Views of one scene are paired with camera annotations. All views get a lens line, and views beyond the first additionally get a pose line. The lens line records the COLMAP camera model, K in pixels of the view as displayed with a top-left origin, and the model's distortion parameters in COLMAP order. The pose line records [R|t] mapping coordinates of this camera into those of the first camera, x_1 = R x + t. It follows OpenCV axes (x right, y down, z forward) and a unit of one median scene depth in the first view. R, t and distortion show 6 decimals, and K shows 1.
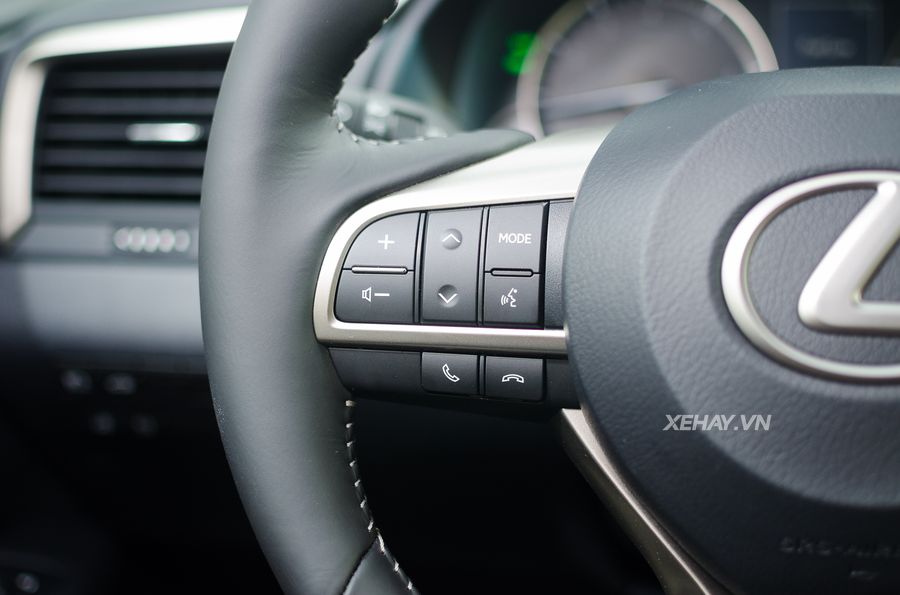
lens RADIAL K [[1551.4, 0, 450.0], [0, 1551.4, 297.5], [0, 0, 1]] dist [-0.398138, 1.448587]
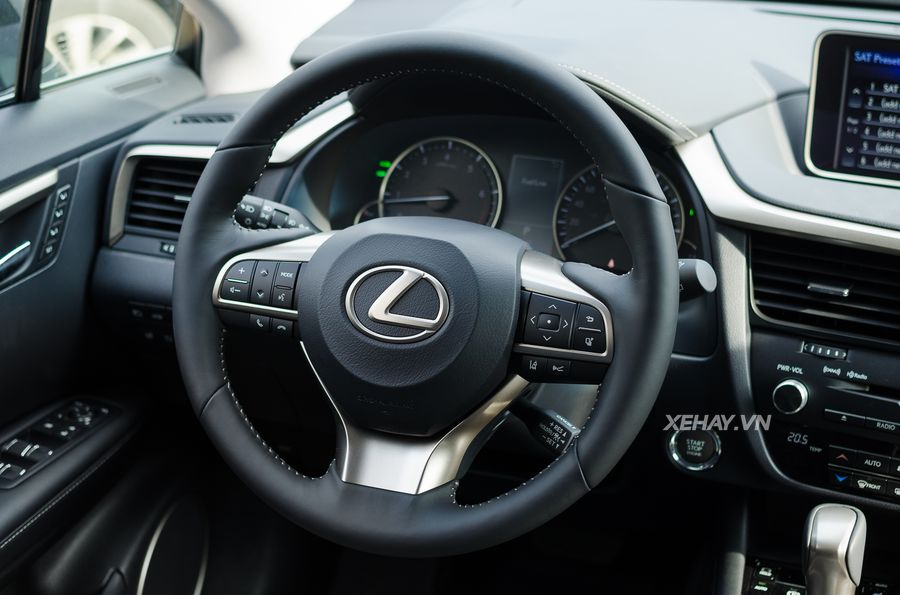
lens RADIAL K [[1551.4, 0, 450.0], [0, 1551.4, 297.5], [0, 0, 1]] dist [-0.398138, 1.448587]
pose [[0.989621, 0.111237, -0.090975, 0.562697], [-0.109627, 0.993718, 0.022521, -0.089622], [0.092909, -0.012314, 0.995598, -1.604604]]
